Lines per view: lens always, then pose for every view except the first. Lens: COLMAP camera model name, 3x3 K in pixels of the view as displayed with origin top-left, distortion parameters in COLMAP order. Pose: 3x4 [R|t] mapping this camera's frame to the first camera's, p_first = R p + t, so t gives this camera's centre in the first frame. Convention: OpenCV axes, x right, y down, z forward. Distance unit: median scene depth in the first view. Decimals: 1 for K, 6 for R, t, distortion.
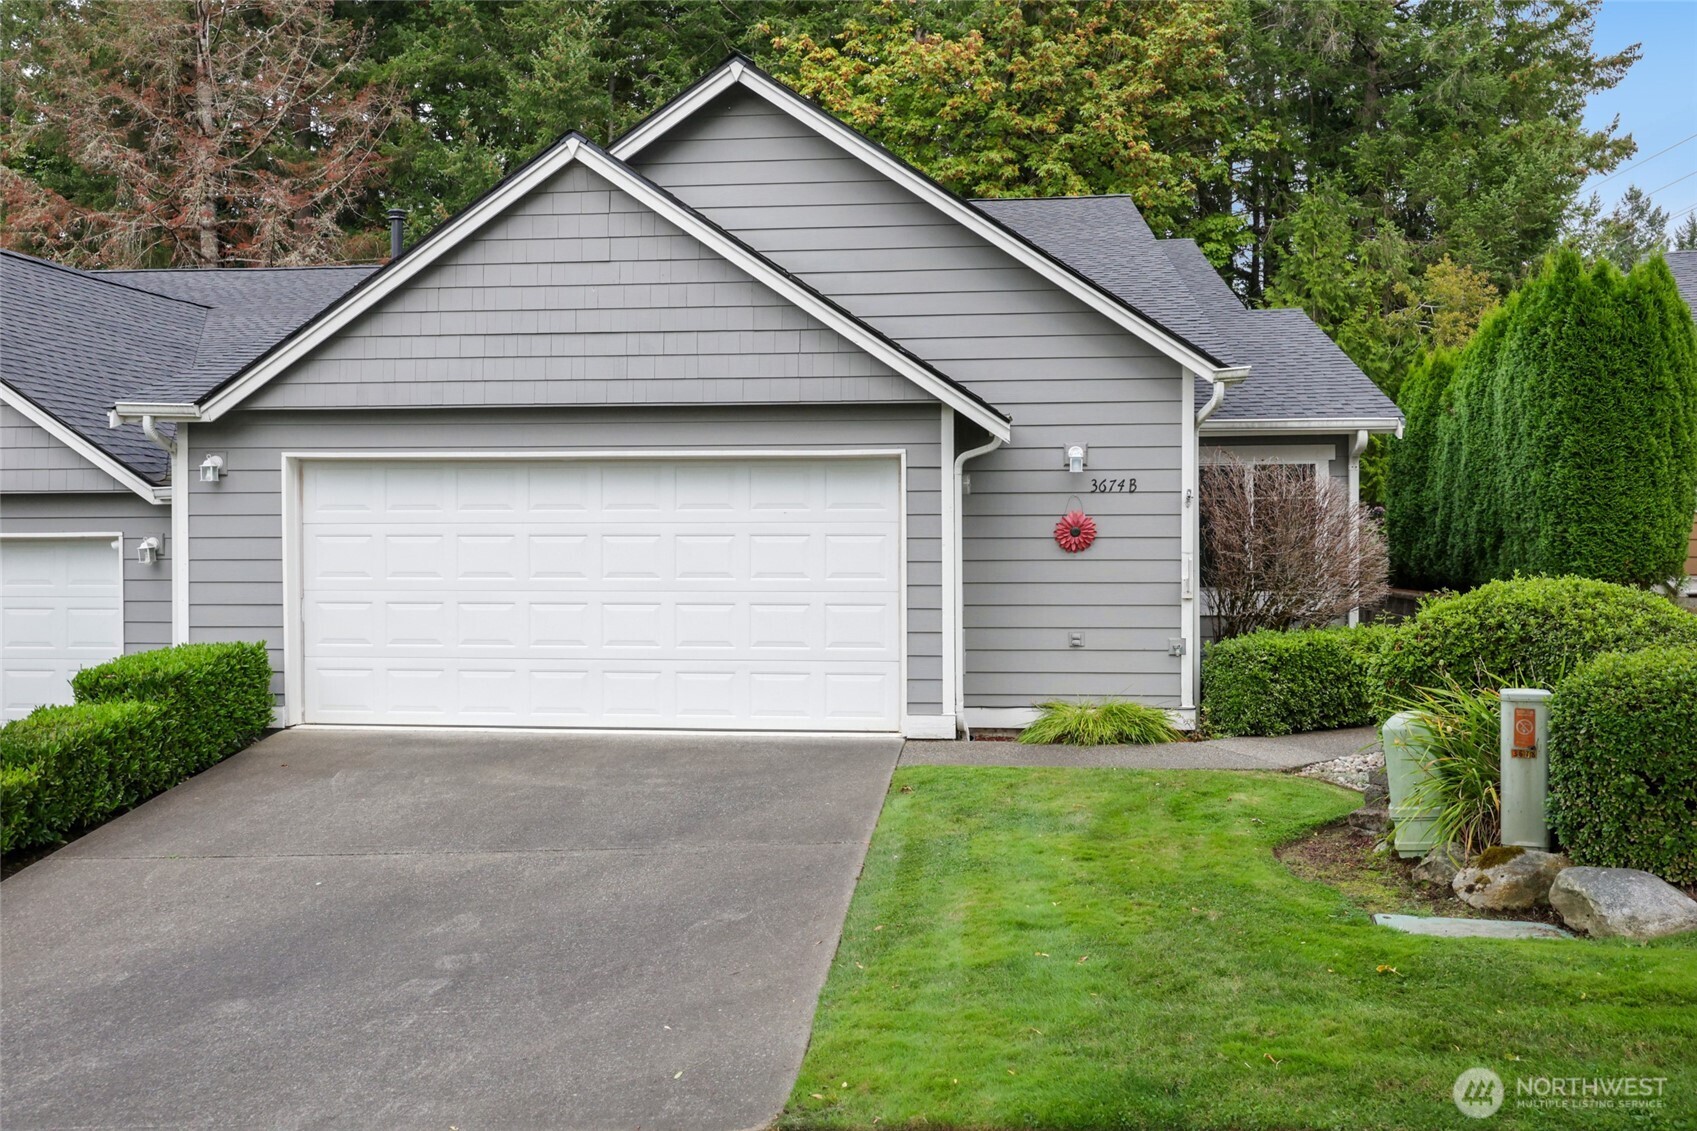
lens RADIAL K [[1511.3, 0, 847.8], [0, 1511.3, 565.4], [0, 0, 1]] dist [0.012946, -0.014570]
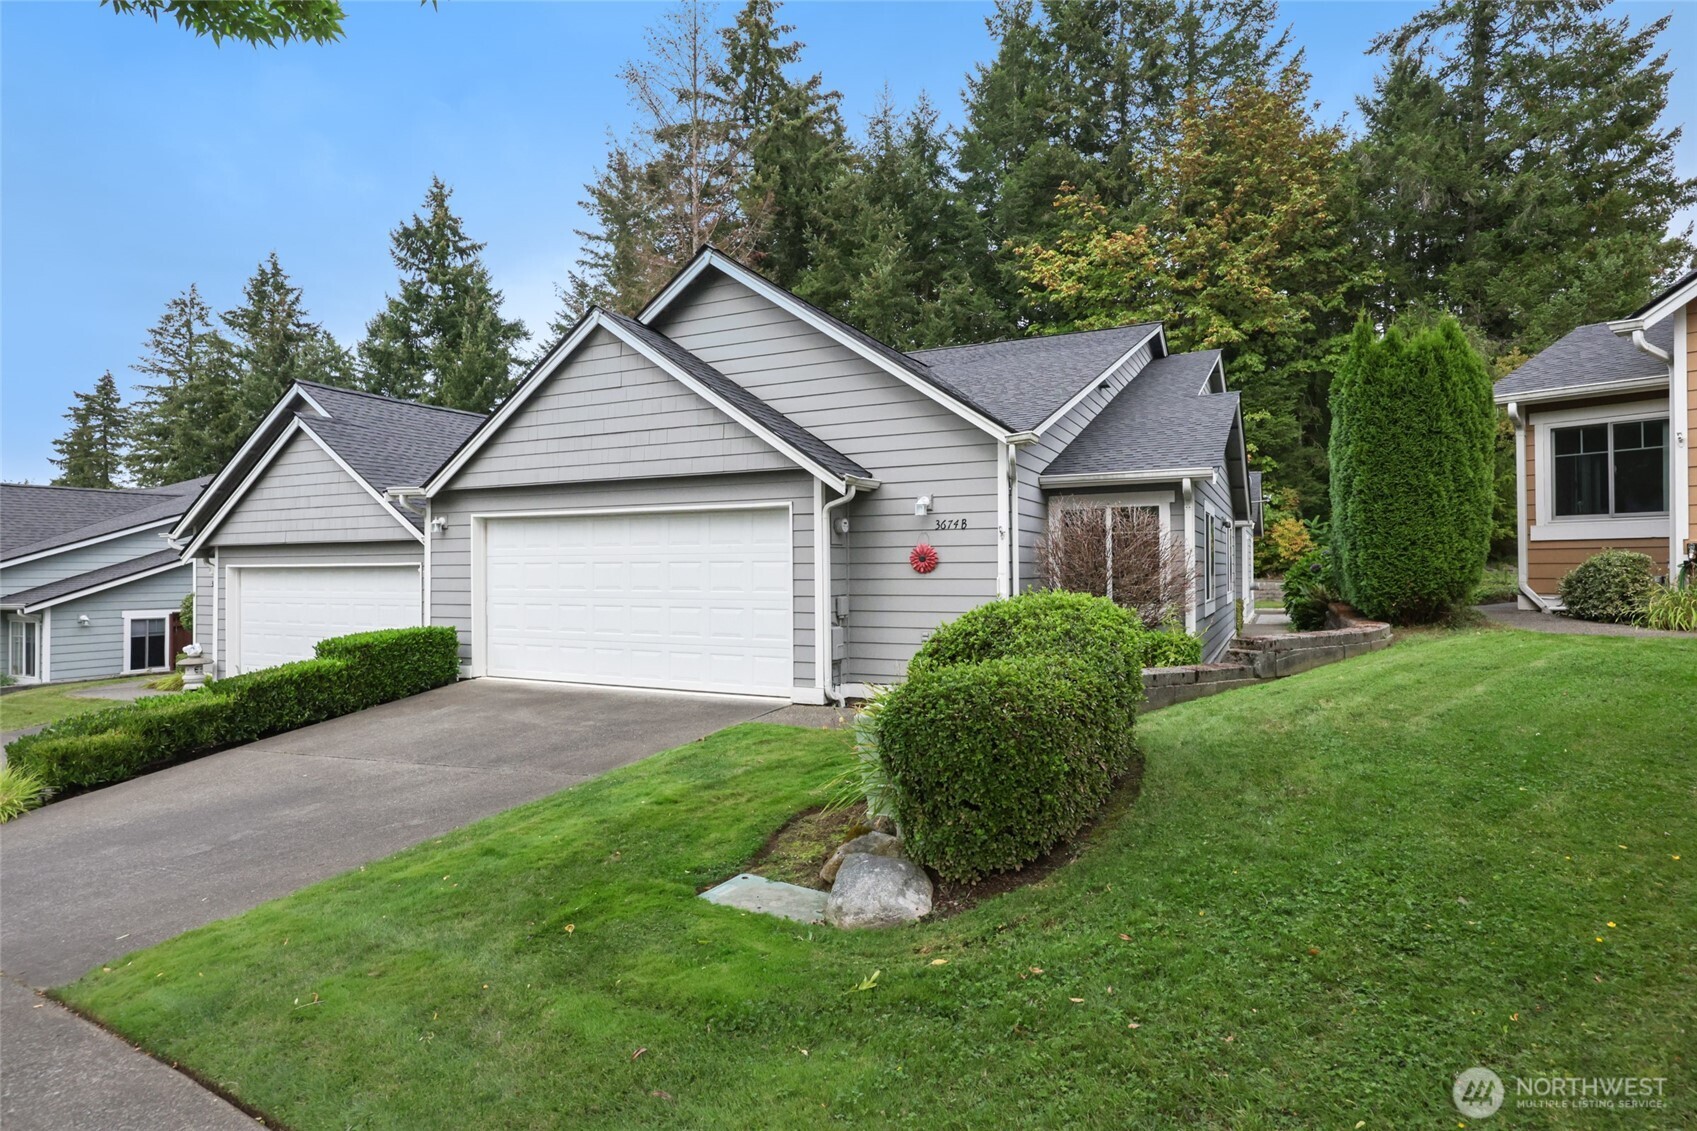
lens RADIAL K [[910.3, 0, 845.4], [0, 910.3, 565.9], [0, 0, 1]] dist [-0.000139, 0.003217]
pose [[0.935416, -0.003175, -0.353534, 0.373247], [-0.004467, 0.999774, -0.020796, 0.002098], [0.353520, 0.021032, 0.935191, 0.197321]]
